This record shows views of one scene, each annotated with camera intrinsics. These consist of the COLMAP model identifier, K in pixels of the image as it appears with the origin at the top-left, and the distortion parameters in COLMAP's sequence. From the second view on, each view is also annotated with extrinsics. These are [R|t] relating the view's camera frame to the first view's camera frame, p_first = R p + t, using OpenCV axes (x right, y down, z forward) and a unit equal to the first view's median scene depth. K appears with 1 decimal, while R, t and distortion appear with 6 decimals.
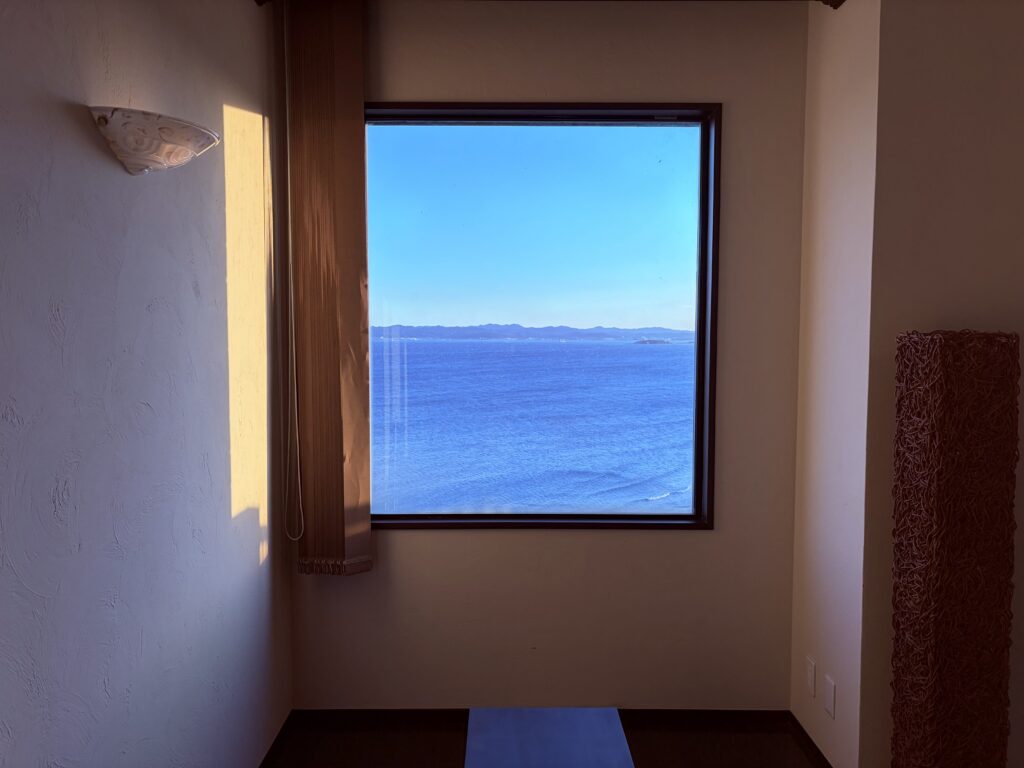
lens RADIAL K [[764.2, 0, 522.2], [0, 764.2, 375.0], [0, 0, 1]] dist [0.012666, -0.031827]
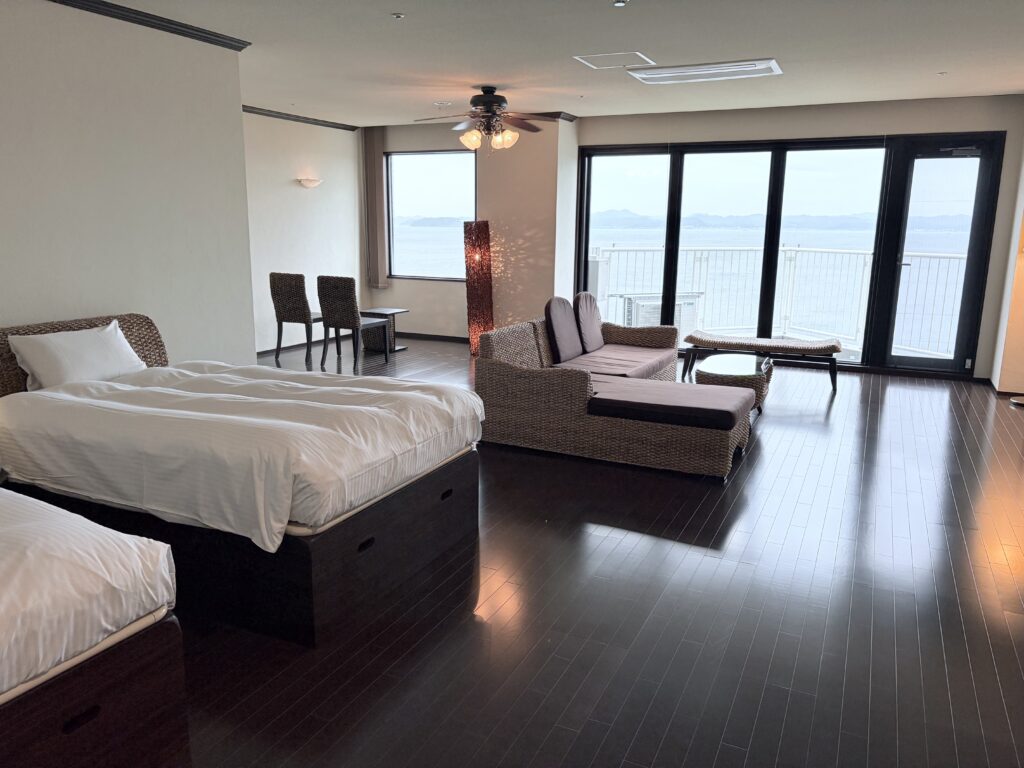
lens RADIAL K [[764.2, 0, 502.5], [0, 764.2, 386.5], [0, 0, 1]] dist [0.012666, -0.031827]
pose [[0.888817, 0.099672, -0.447291, 3.241715], [-0.028846, 0.986293, 0.162460, 0.190847], [0.457353, -0.131495, 0.879510, -3.271652]]
